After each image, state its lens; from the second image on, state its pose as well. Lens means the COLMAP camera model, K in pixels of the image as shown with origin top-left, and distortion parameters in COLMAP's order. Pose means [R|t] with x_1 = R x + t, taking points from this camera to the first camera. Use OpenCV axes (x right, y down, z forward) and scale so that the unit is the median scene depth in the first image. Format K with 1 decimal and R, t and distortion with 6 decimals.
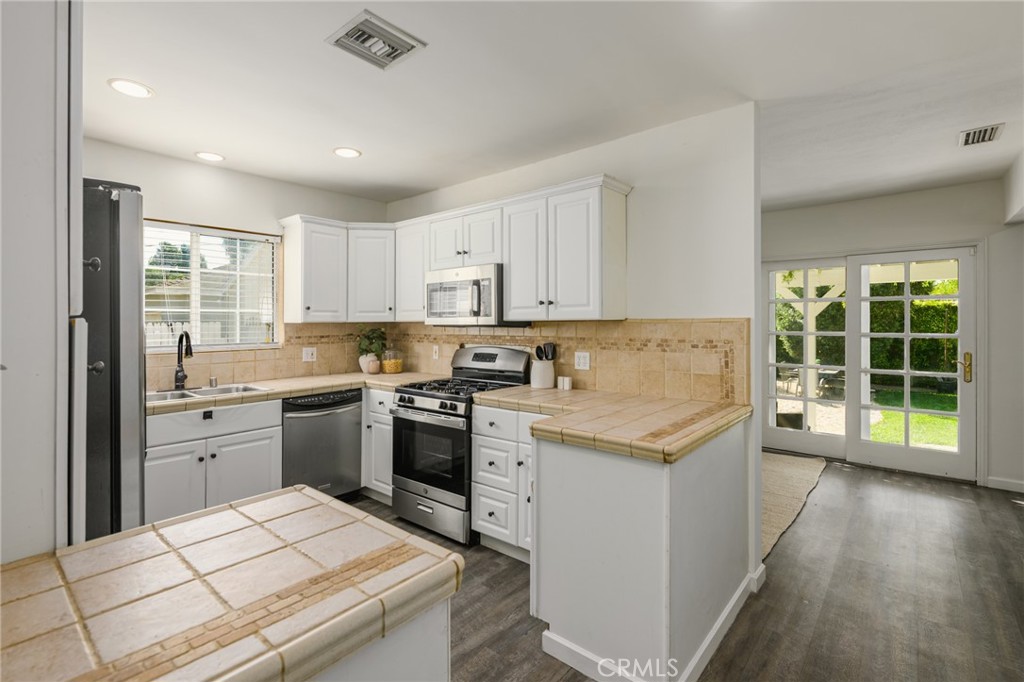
lens RADIAL K [[473.7, 0, 518.4], [0, 473.7, 323.4], [0, 0, 1]] dist [0.003061, -0.000274]
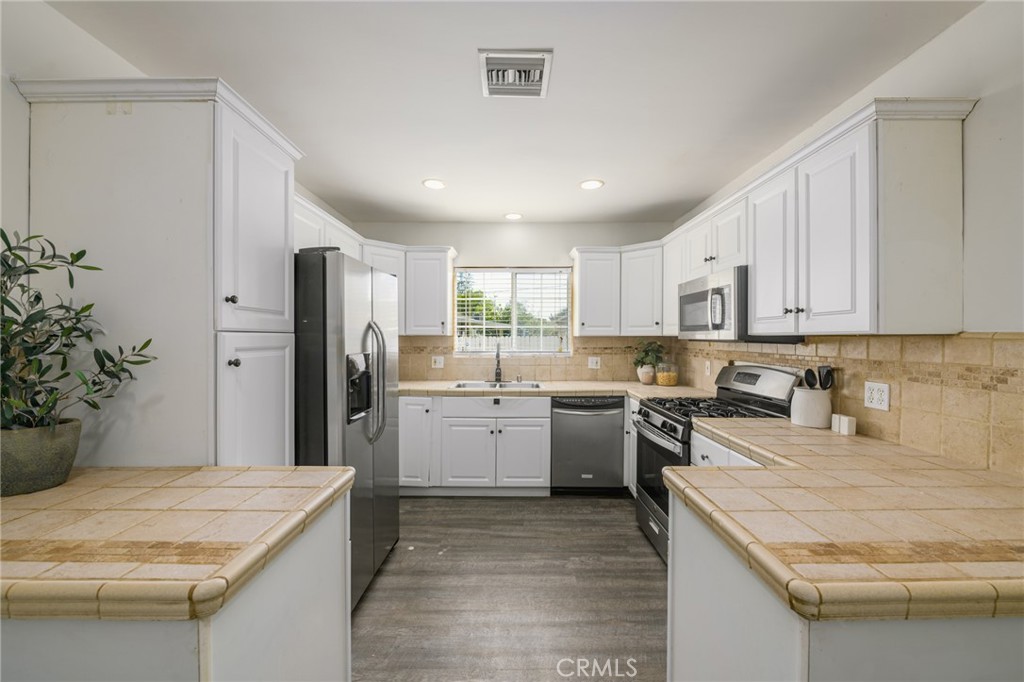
lens RADIAL K [[390.6, 0, 512.0], [0, 390.6, 341.0], [0, 0, 1]] dist [-0.008135, -0.000311]
pose [[0.640007, 0.014757, -0.768227, 0.222617], [-0.005967, 0.999881, 0.014235, -0.002558], [0.768346, -0.004526, 0.640019, 0.254288]]
